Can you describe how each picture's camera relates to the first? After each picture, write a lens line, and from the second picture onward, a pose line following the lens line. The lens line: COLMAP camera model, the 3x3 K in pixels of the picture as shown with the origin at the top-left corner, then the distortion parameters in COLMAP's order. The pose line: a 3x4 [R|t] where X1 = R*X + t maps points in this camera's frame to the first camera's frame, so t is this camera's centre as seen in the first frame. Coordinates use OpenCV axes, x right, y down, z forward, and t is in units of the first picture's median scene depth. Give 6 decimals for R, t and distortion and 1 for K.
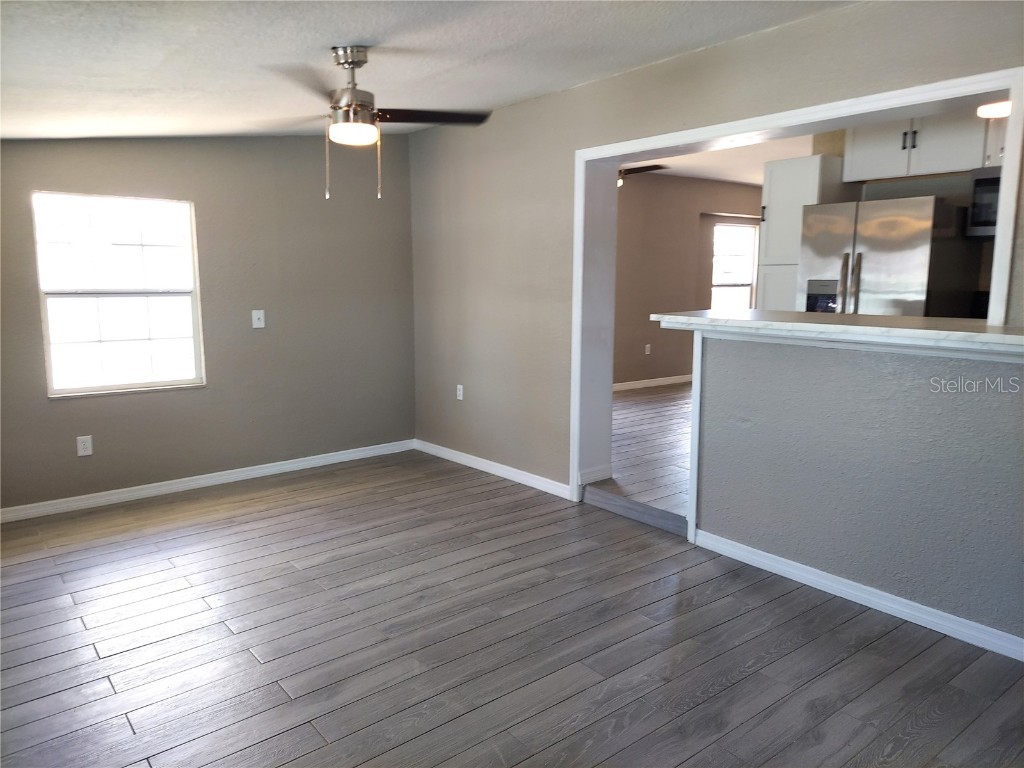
lens RADIAL K [[729.2, 0, 518.0], [0, 729.2, 378.2], [0, 0, 1]] dist [0.115210, -0.119129]
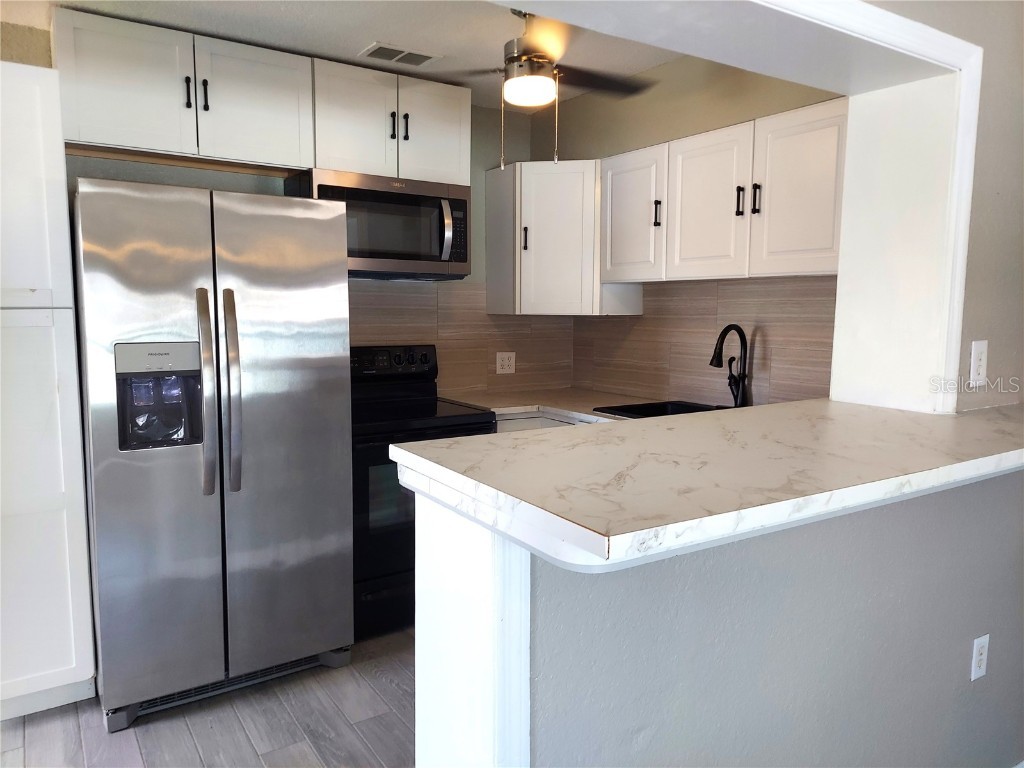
lens RADIAL K [[729.2, 0, 518.0], [0, 729.2, 378.2], [0, 0, 1]] dist [0.115210, -0.119129]
pose [[0.097336, -0.103025, 0.989905, -0.172030], [0.142064, 0.985881, 0.088638, -0.167296], [-0.985060, 0.132002, 0.110598, 1.020717]]
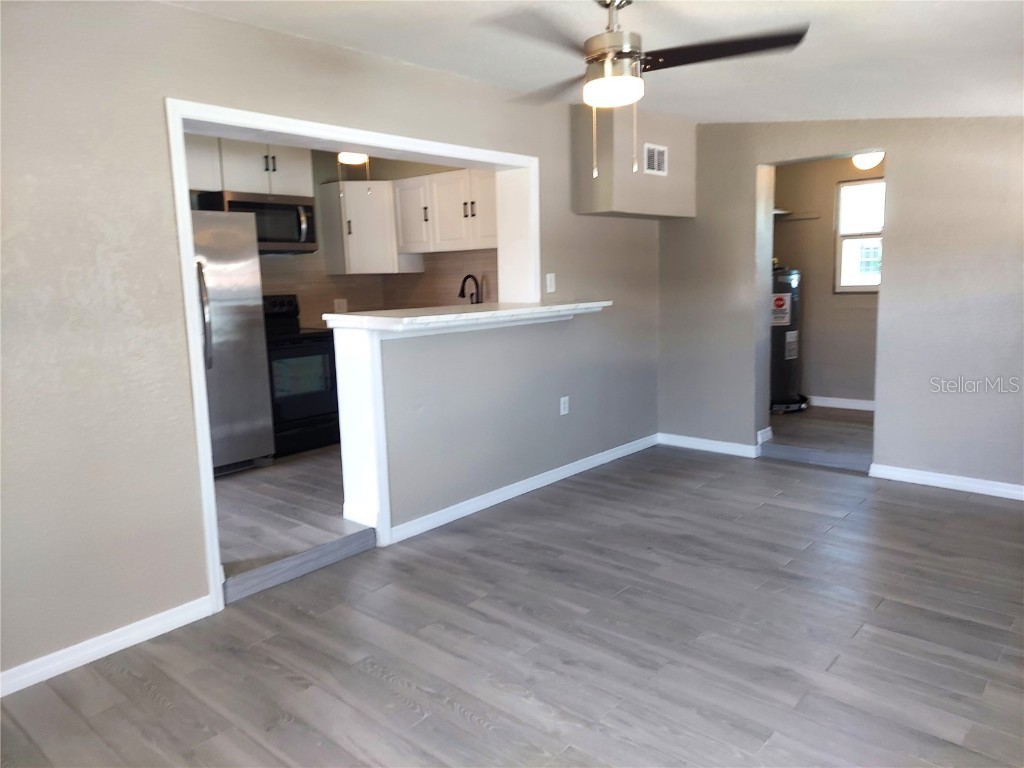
lens RADIAL K [[729.2, 0, 518.0], [0, 729.2, 378.2], [0, 0, 1]] dist [0.115210, -0.119129]
pose [[-0.170317, -0.138331, 0.975631, -0.823456], [0.174575, 0.970200, 0.168037, -0.149954], [-0.969802, 0.198940, -0.141092, 1.027851]]
